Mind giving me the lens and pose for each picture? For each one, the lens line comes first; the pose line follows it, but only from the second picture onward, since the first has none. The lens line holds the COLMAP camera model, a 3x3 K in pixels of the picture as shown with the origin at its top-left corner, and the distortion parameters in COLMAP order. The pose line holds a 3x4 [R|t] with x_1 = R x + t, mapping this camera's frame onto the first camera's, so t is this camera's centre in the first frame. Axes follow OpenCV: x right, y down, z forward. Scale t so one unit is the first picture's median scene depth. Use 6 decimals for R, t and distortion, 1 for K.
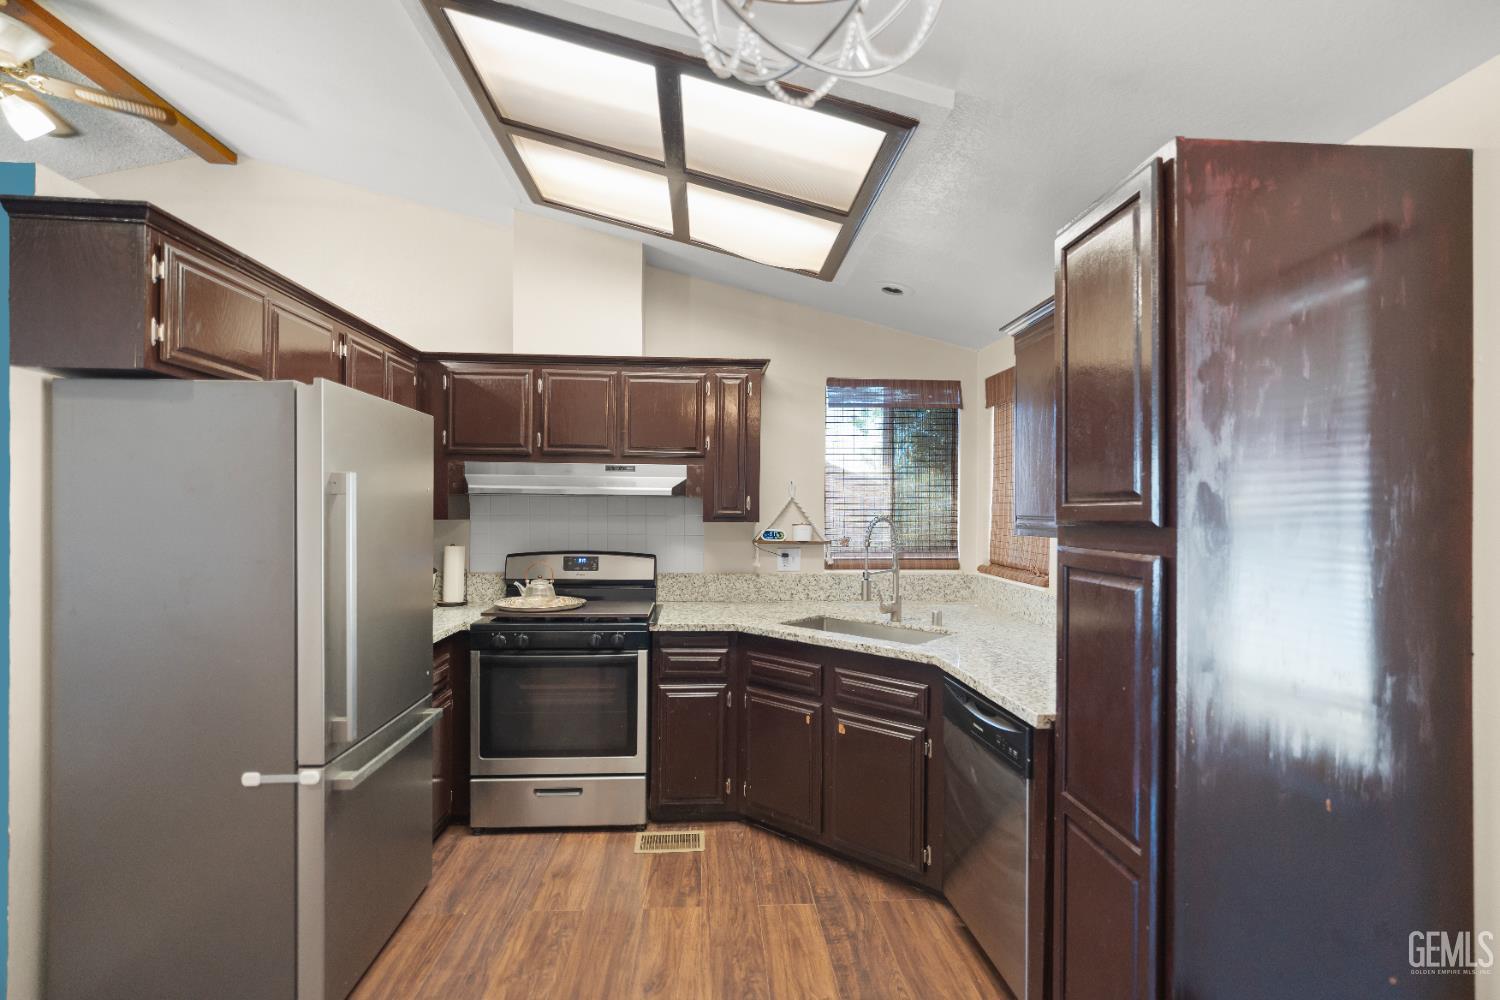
lens RADIAL K [[717.3, 0, 757.0], [0, 717.3, 511.9], [0, 0, 1]] dist [-0.013491, 0.000376]
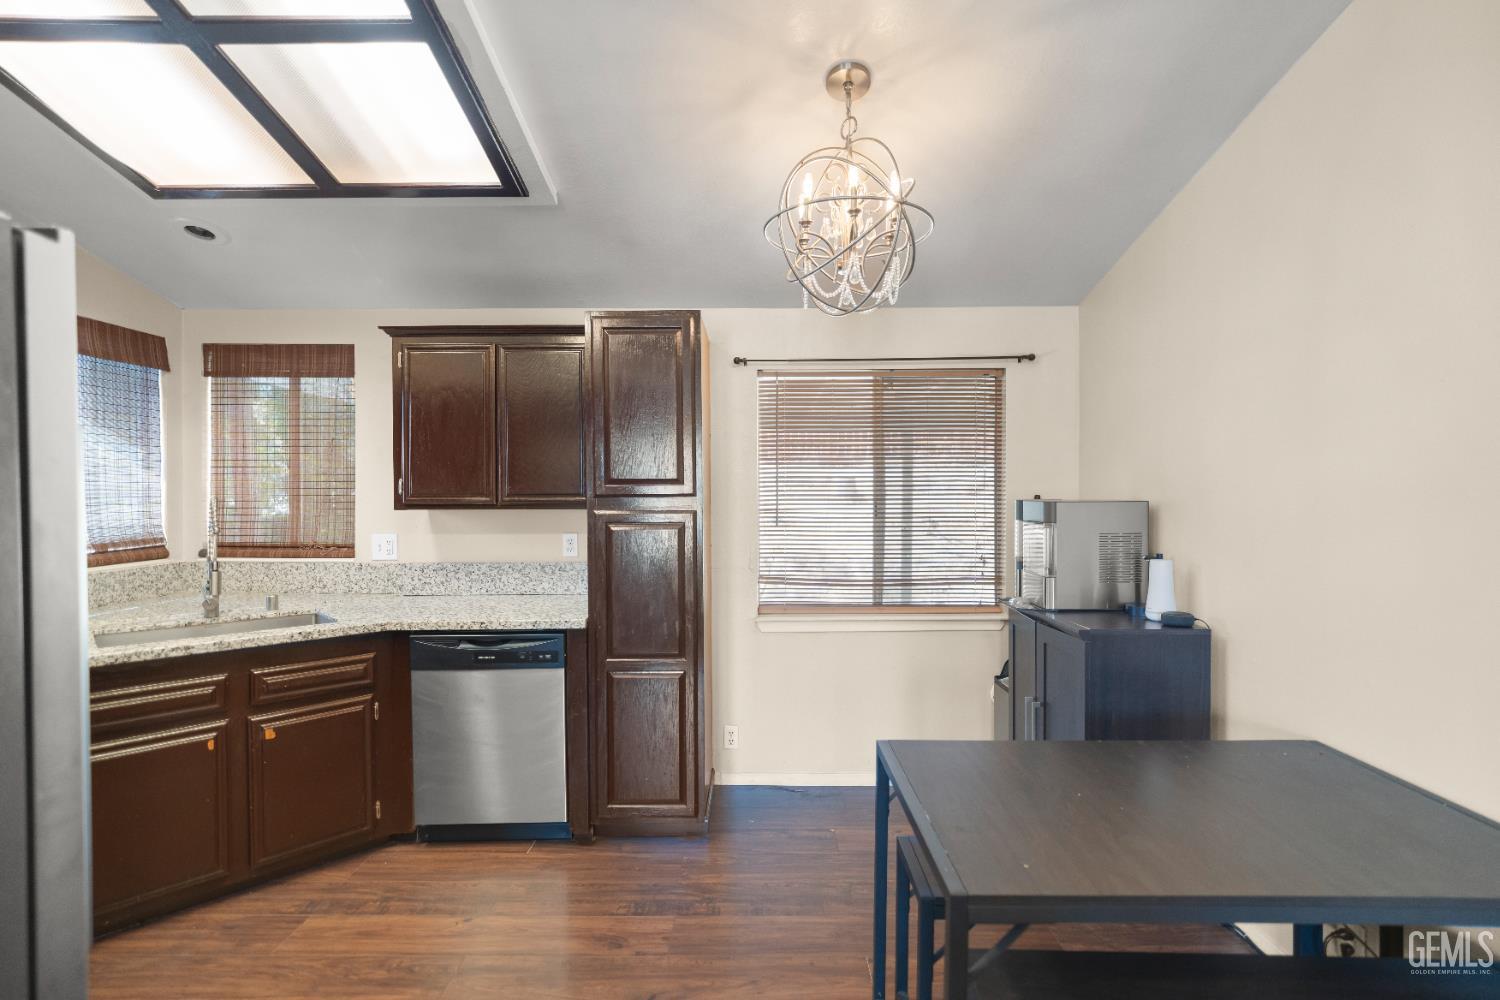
lens RADIAL K [[712.1, 0, 756.4], [0, 712.1, 500.4], [0, 0, 1]] dist [-0.021181, 0.008486]
pose [[0.065229, -0.024074, 0.997580, -0.661890], [0.004544, 0.999706, 0.023828, -0.007167], [-0.997860, 0.002978, 0.065319, 0.308308]]
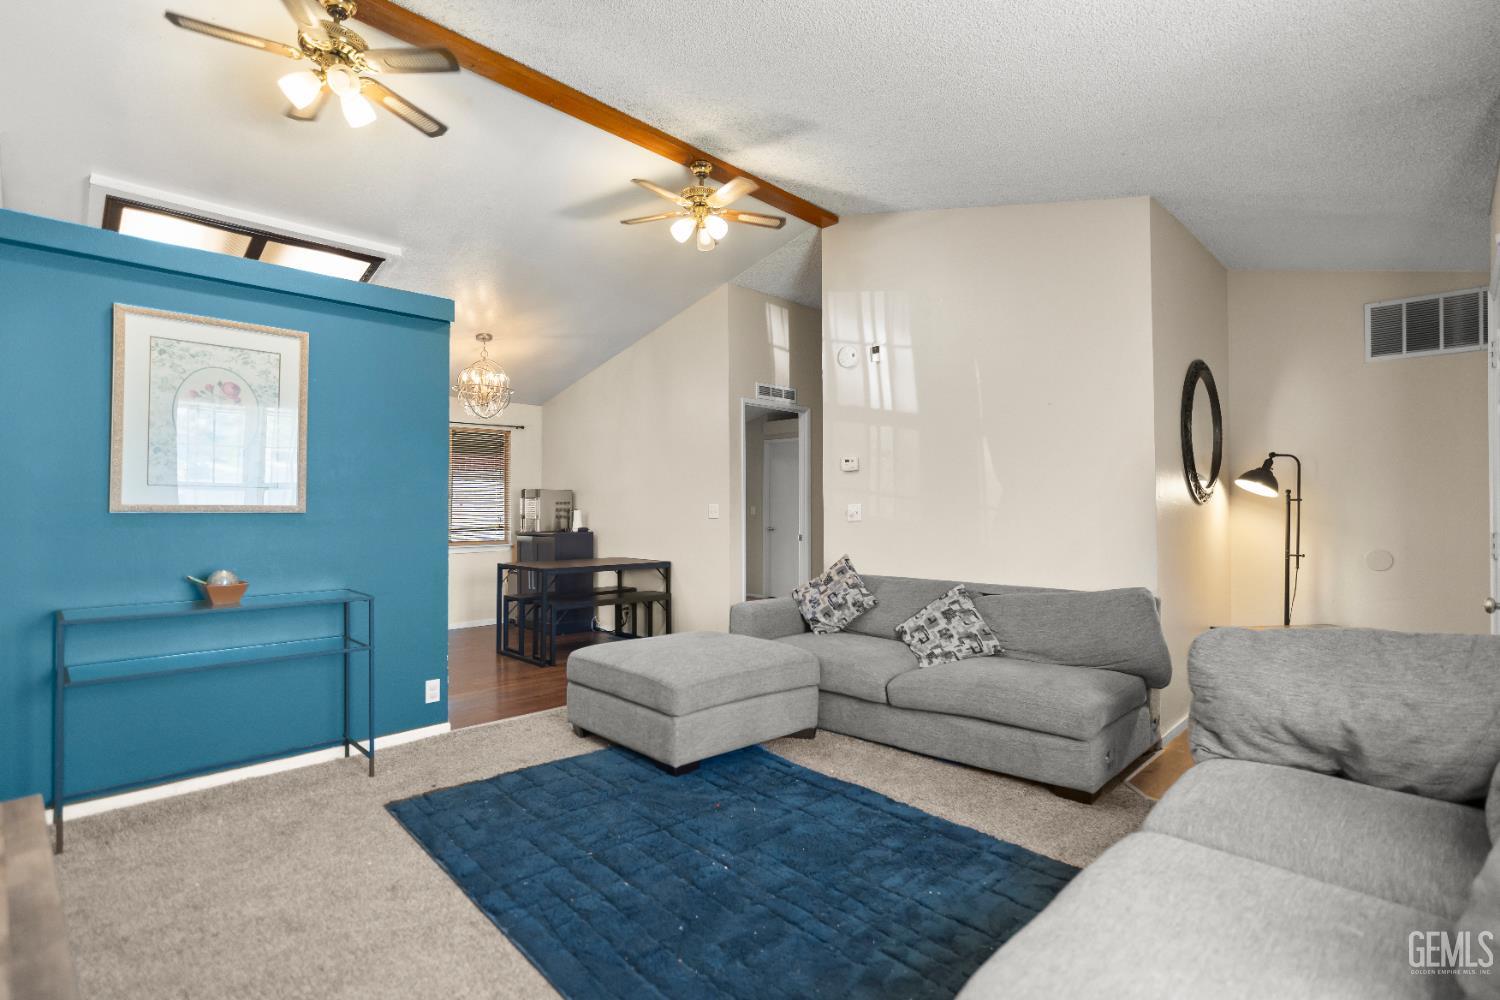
lens RADIAL K [[712.1, 0, 756.4], [0, 712.1, 500.4], [0, 0, 1]] dist [-0.021181, 0.008486]
pose [[-0.670848, -0.001521, 0.741593, -1.912015], [-0.004931, 0.999985, -0.002409, 0.055283], [-0.741578, -0.005273, -0.670846, 1.009062]]
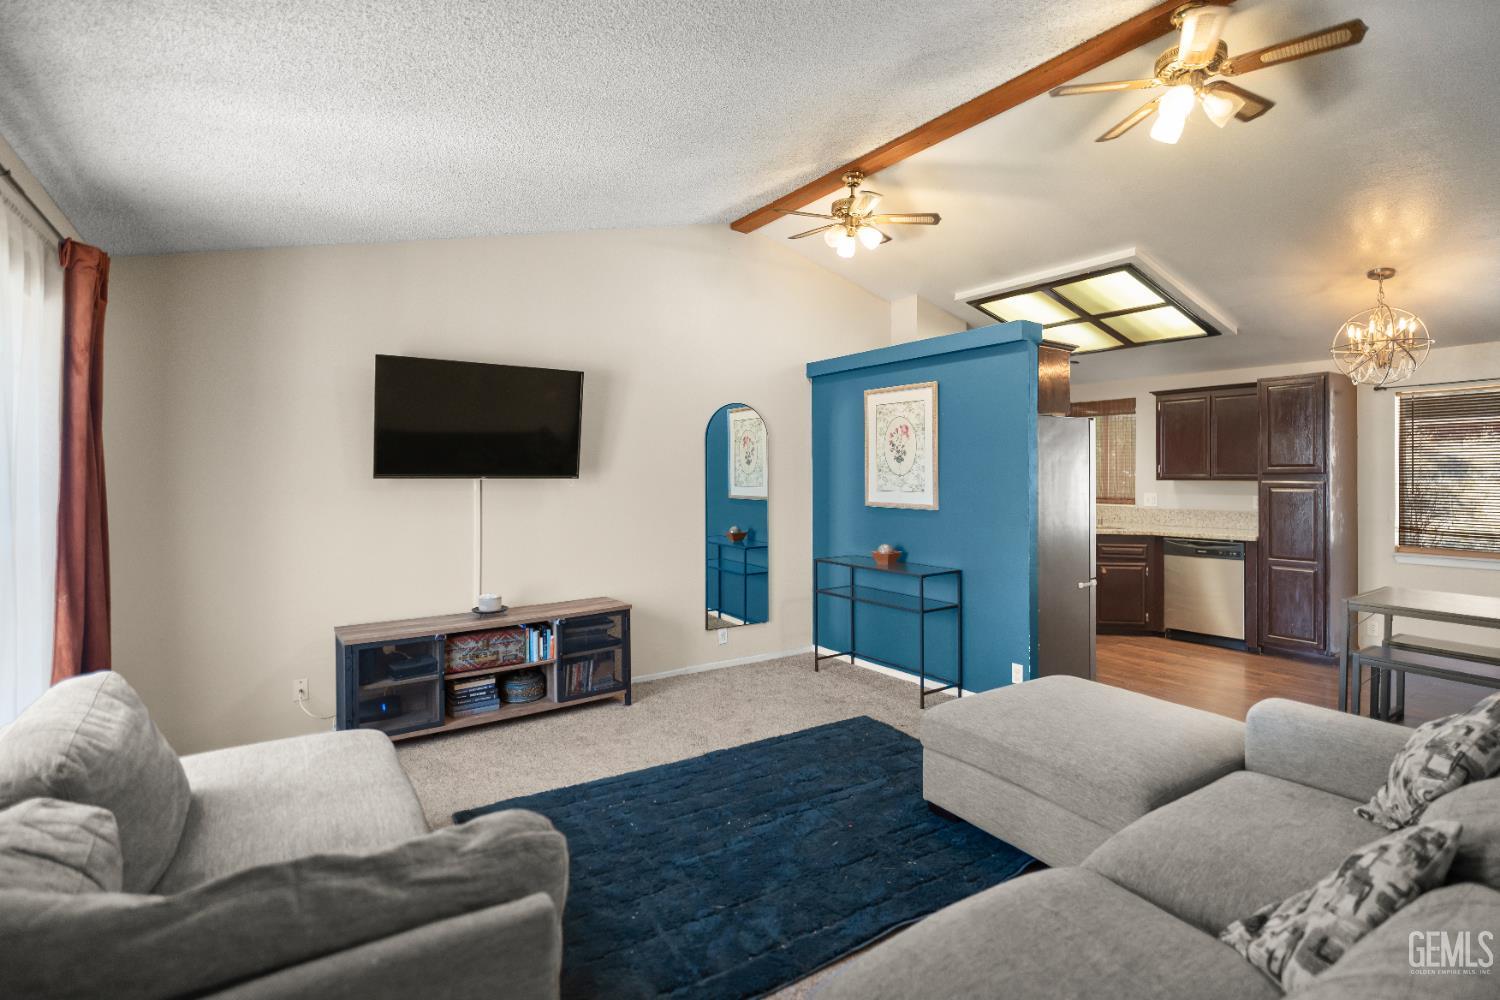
lens RADIAL K [[724.5, 0, 758.0], [0, 724.5, 474.9], [0, 0, 1]] dist [-0.013706, 0.000166]
pose [[0.856816, -0.012459, 0.515472, -1.775355], [0.011587, 0.999921, 0.004909, -0.011813], [-0.515493, 0.001766, 0.856892, -0.319292]]
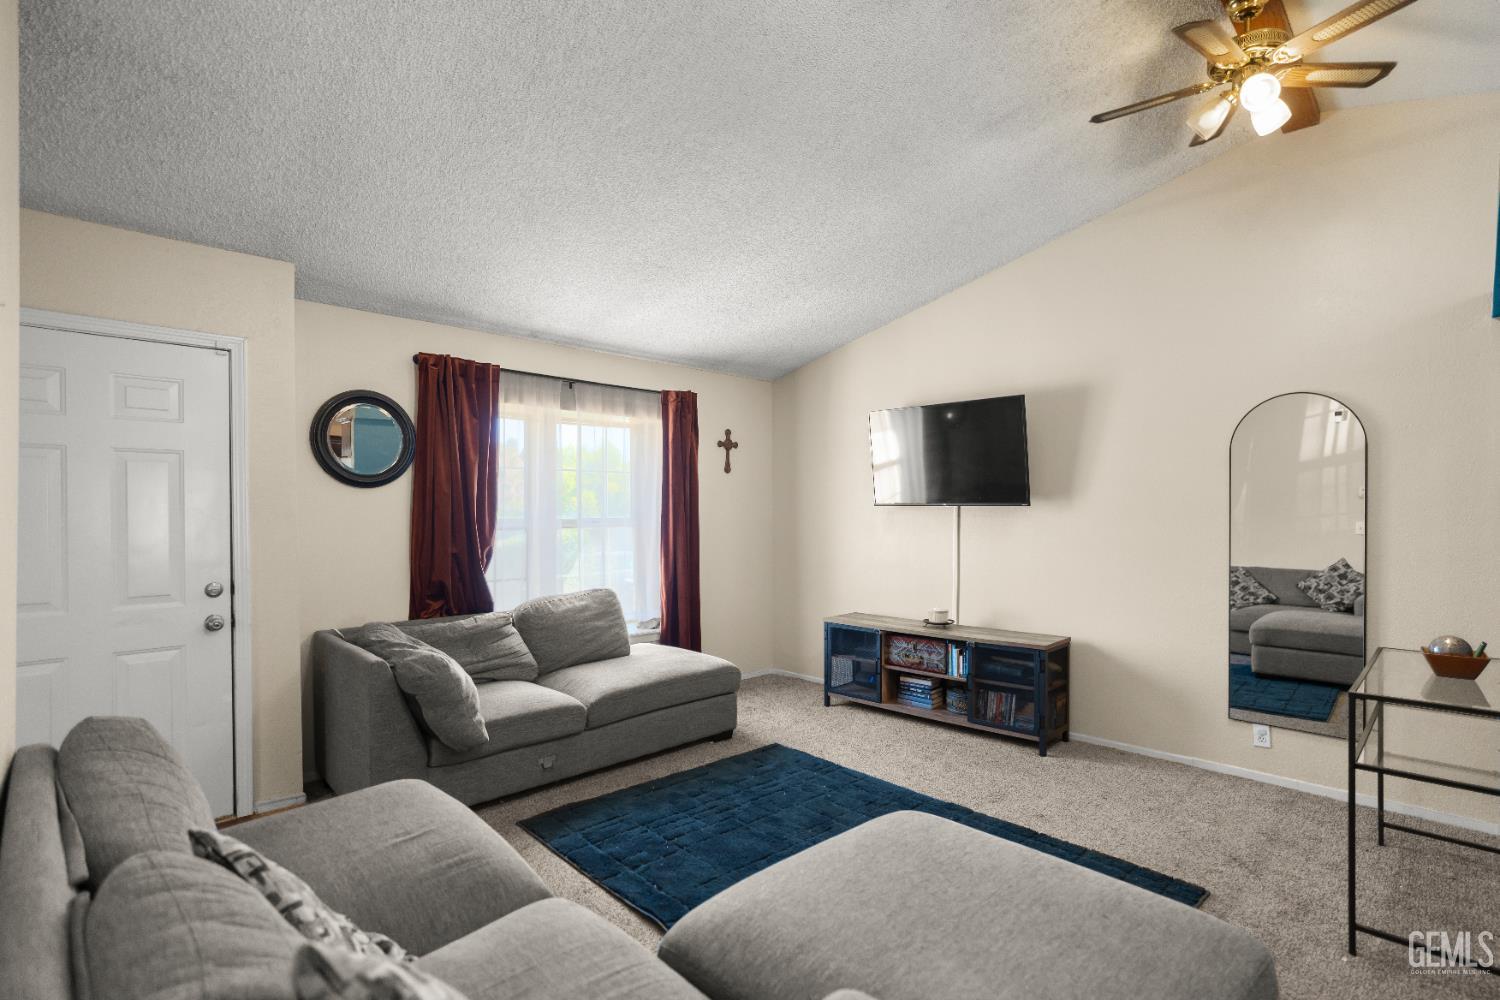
lens RADIAL K [[717.6, 0, 751.0], [0, 717.6, 515.2], [0, 0, 1]] dist [-0.016829, 0.008333]
pose [[0.655022, -0.003519, -0.755602, -0.624911], [0.004422, 0.999990, -0.000825, 0.015177], [0.755597, -0.002801, 0.655031, -0.193477]]
